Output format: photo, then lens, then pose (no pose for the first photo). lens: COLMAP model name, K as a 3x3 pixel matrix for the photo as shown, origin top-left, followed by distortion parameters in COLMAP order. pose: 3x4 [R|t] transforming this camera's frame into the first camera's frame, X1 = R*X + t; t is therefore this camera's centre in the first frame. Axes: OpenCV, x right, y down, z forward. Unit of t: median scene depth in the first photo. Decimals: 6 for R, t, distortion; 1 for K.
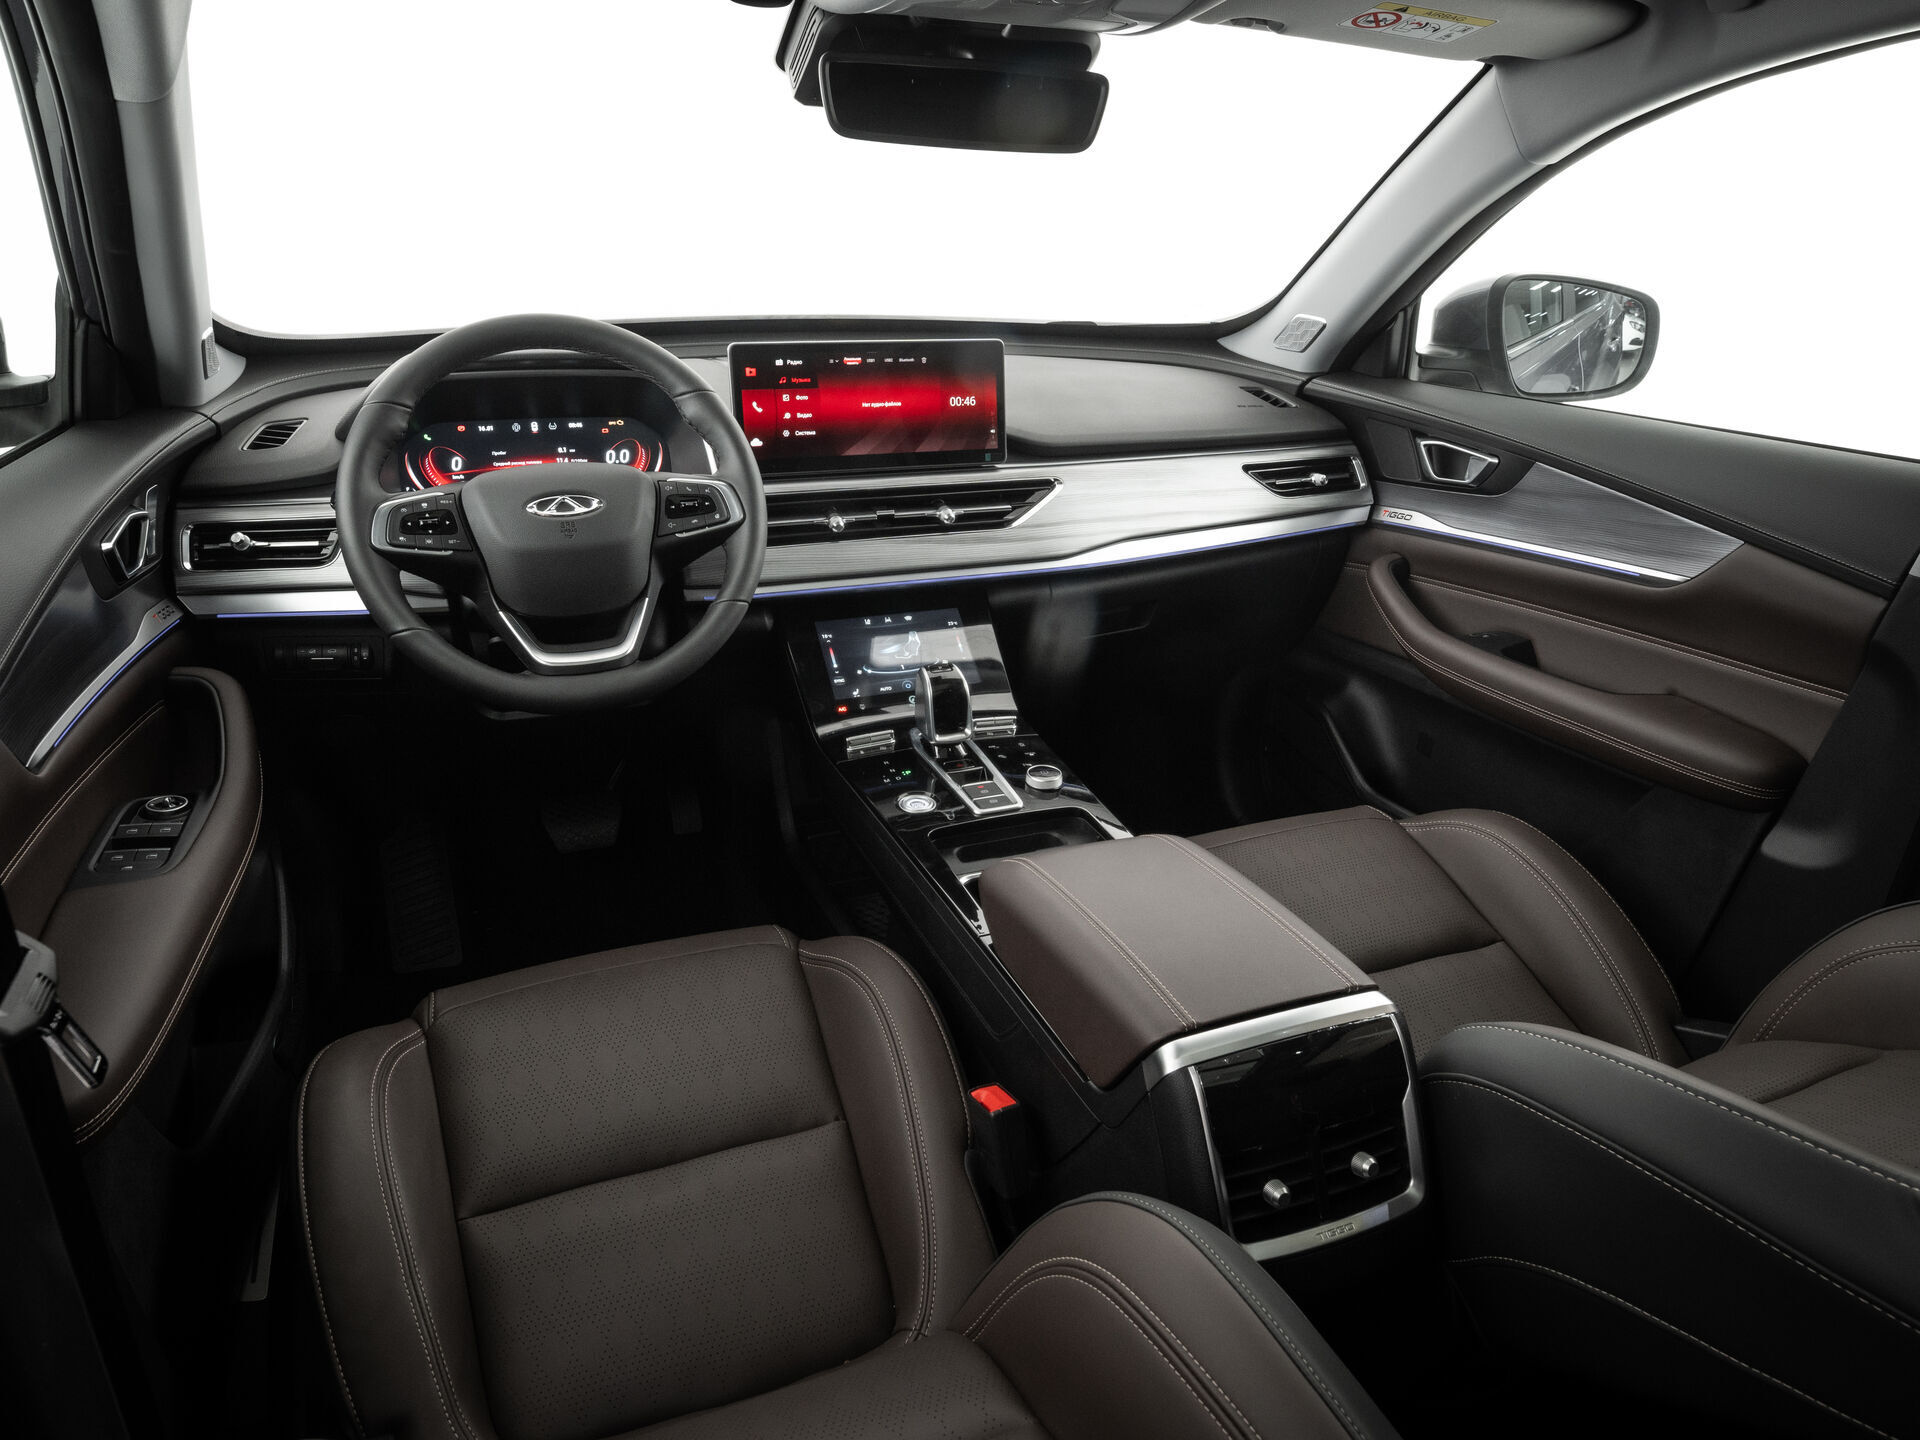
lens RADIAL K [[1128.2, 0, 956.3], [0, 1128.2, 723.5], [0, 0, 1]] dist [-0.002327, 0.000016]
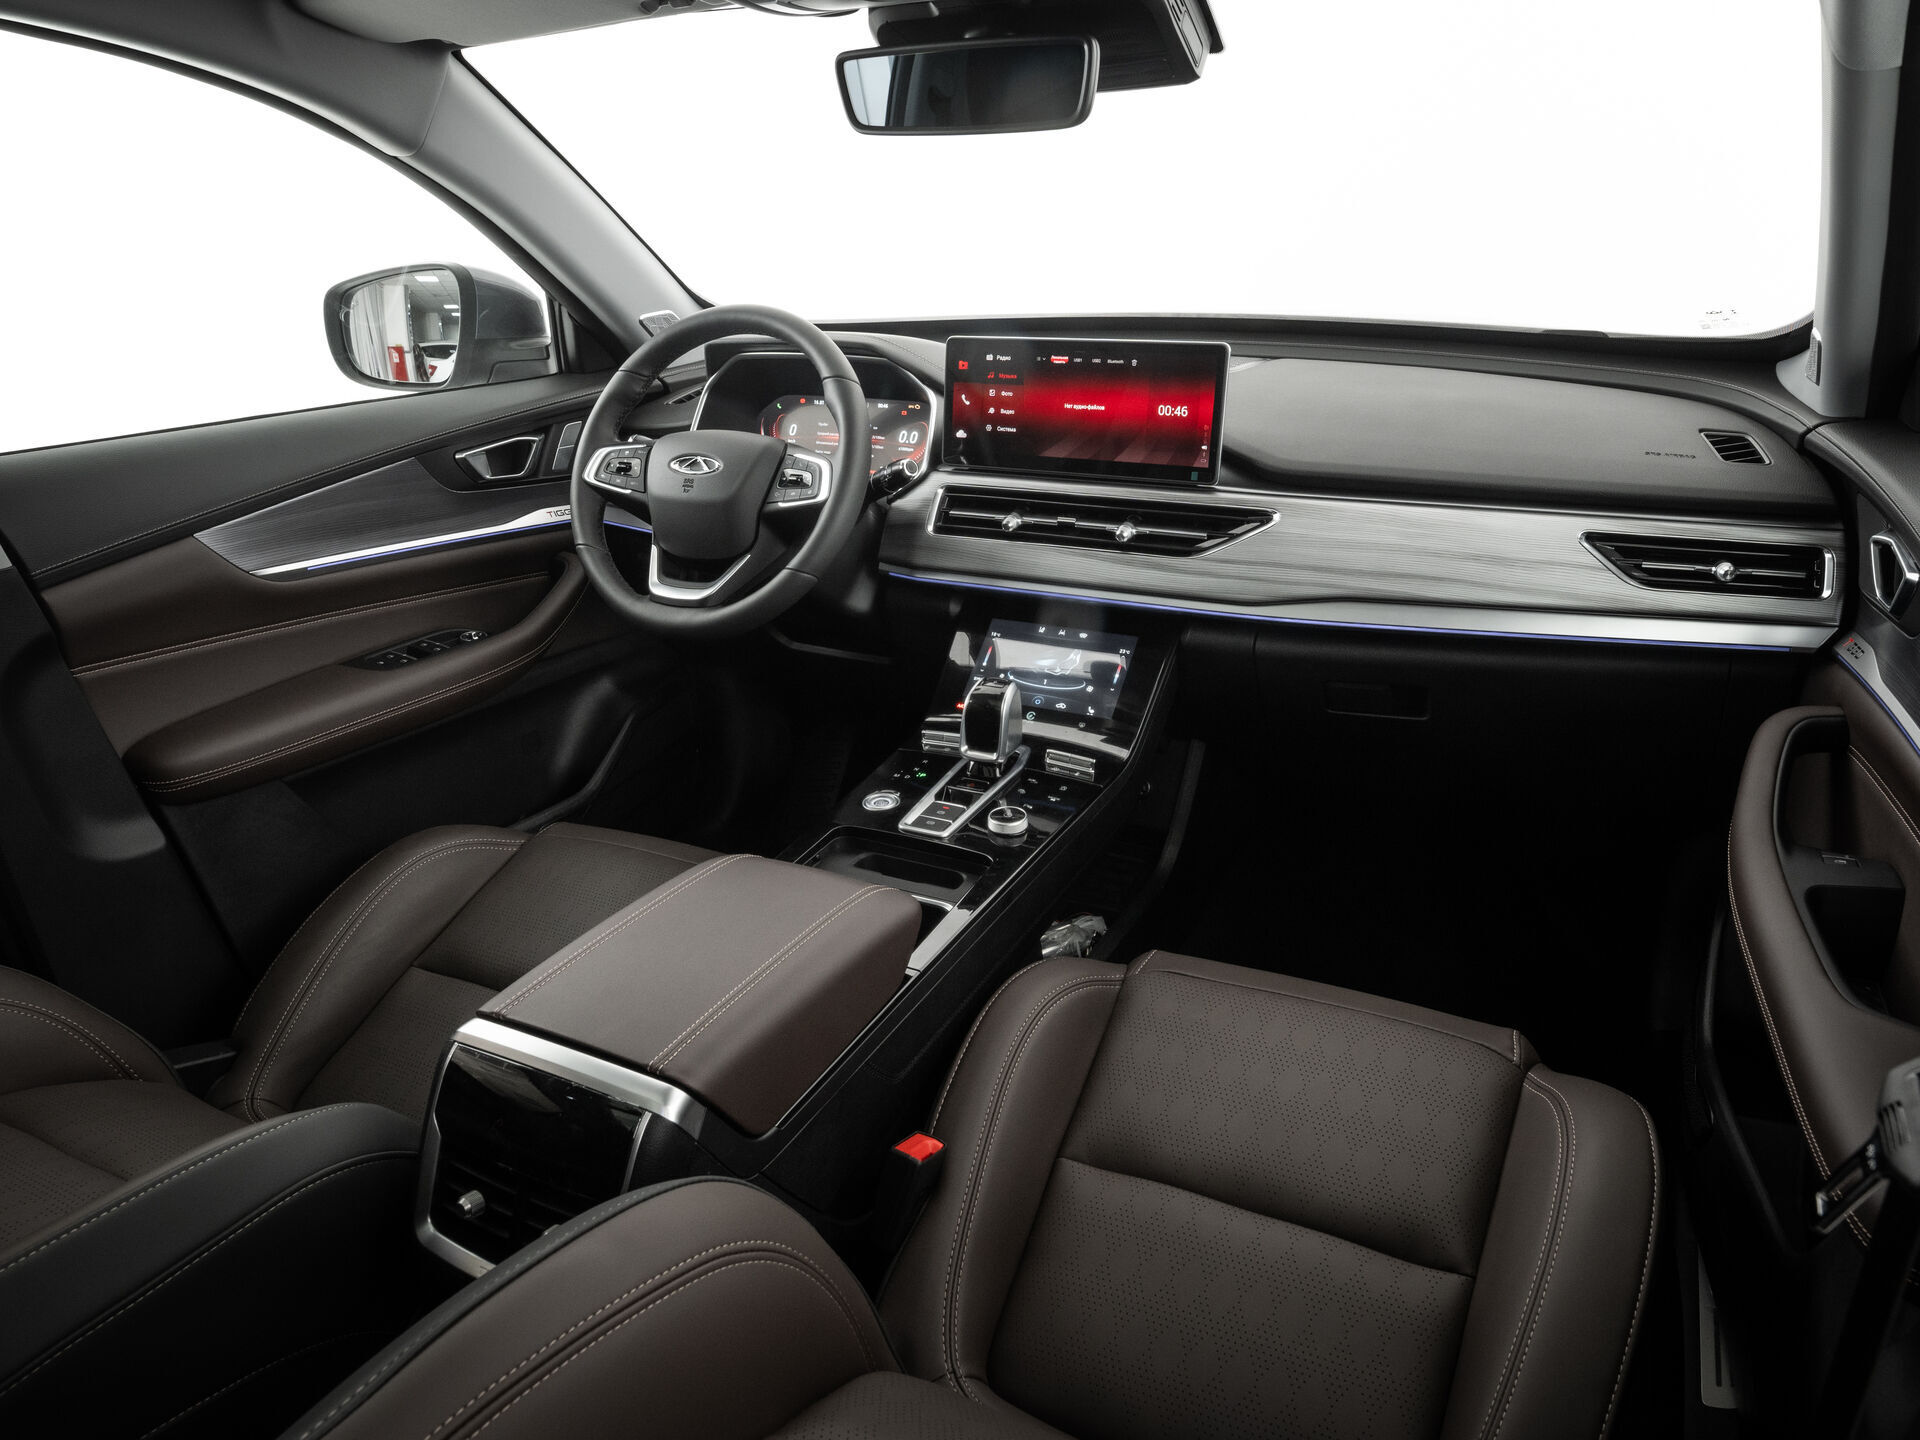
lens RADIAL K [[1210.0, 0, 959.6], [0, 1210.0, 719.2], [0, 0, 1]] dist [-0.006169, -0.001652]
pose [[0.695442, 0.246021, -0.675154, 0.596178], [-0.259839, 0.962084, 0.082929, -0.086184], [0.669958, 0.117759, 0.733000, 0.213889]]
